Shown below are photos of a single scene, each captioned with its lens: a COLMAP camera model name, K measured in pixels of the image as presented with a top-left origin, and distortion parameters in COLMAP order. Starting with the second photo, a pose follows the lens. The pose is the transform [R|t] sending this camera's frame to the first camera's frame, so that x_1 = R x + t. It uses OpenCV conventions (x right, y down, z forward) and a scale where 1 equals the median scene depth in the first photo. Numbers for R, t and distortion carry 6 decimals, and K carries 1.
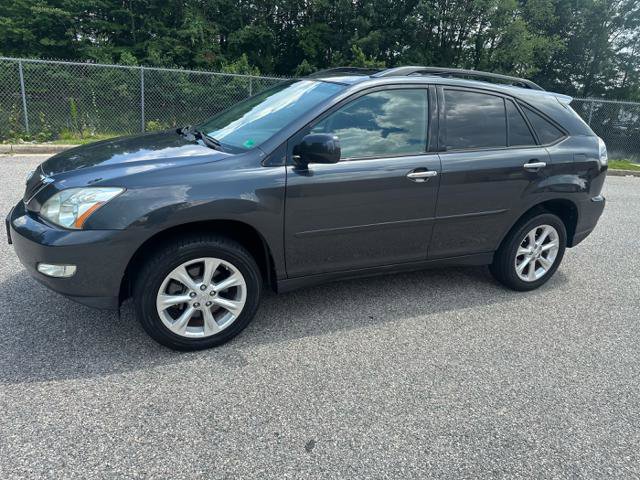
lens RADIAL K [[457.1, 0, 325.4], [0, 457.1, 242.4], [0, 0, 1]] dist [0.023974, -0.025029]
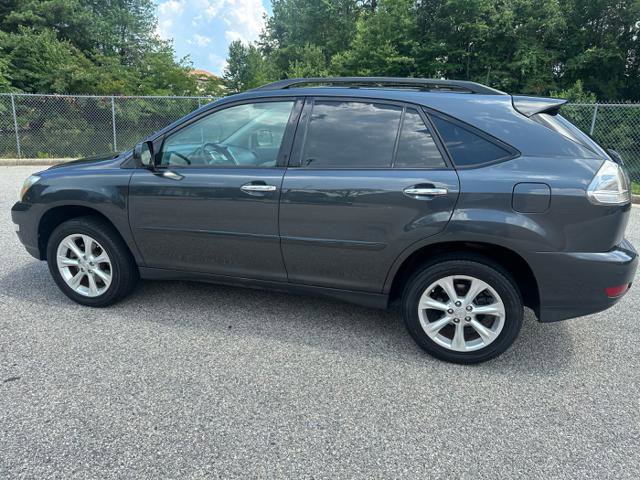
lens RADIAL K [[457.1, 0, 321.9], [0, 457.1, 238.2], [0, 0, 1]] dist [0.023974, -0.025029]
pose [[0.750530, 0.134406, -0.647024, 0.261665], [-0.183049, 0.983070, -0.008118, -0.016772], [0.634979, 0.124530, 0.762427, 0.099609]]
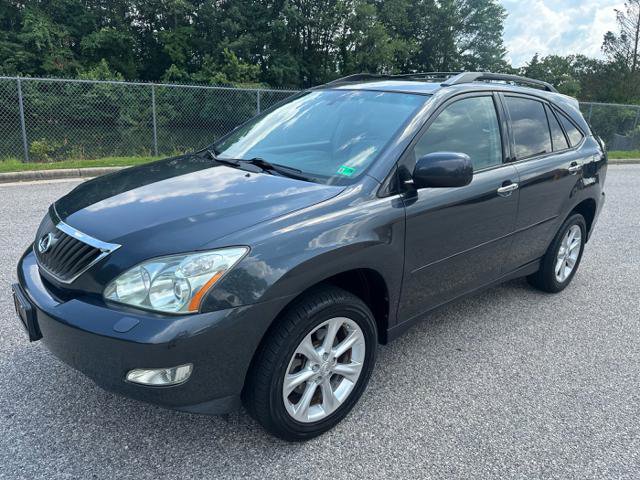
lens RADIAL K [[457.1, 0, 324.8], [0, 457.1, 242.4], [0, 0, 1]] dist [0.023974, -0.025029]
pose [[0.960121, -0.115035, 0.254823, -0.106952], [0.116668, 0.993132, 0.008751, -0.024958], [-0.254079, 0.021328, 0.966948, 0.054919]]
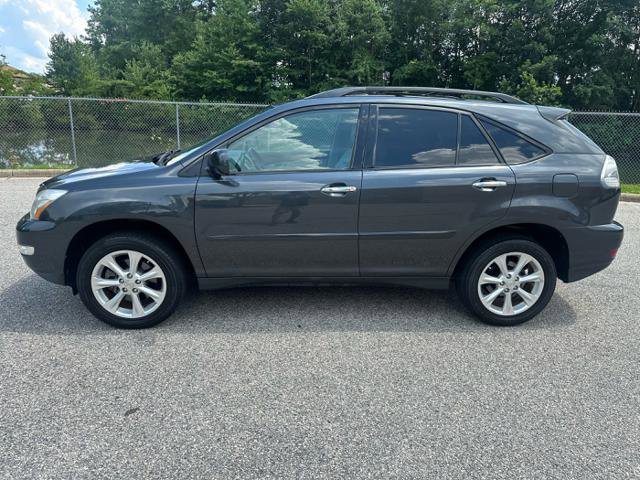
lens RADIAL K [[457.1, 0, 320.6], [0, 457.1, 240.1], [0, 0, 1]] dist [0.023974, -0.025029]
pose [[0.928717, 0.059919, -0.365917, 0.152587], [-0.085913, 0.994775, -0.055155, 0.006826], [0.360700, 0.082661, 0.929012, 0.011767]]
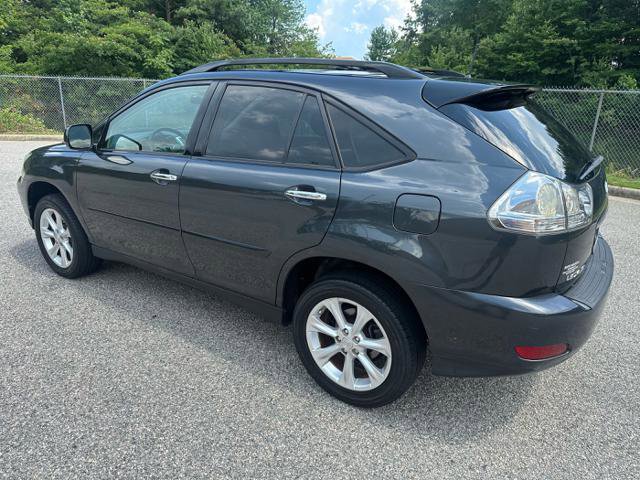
lens RADIAL K [[457.1, 0, 315.6], [0, 457.1, 235.4], [0, 0, 1]] dist [0.023974, -0.025029]
pose [[0.502249, 0.214511, -0.837693, 0.319222], [-0.272658, 0.958610, 0.081999, -0.053285], [0.820611, 0.187220, 0.539950, 0.212563]]
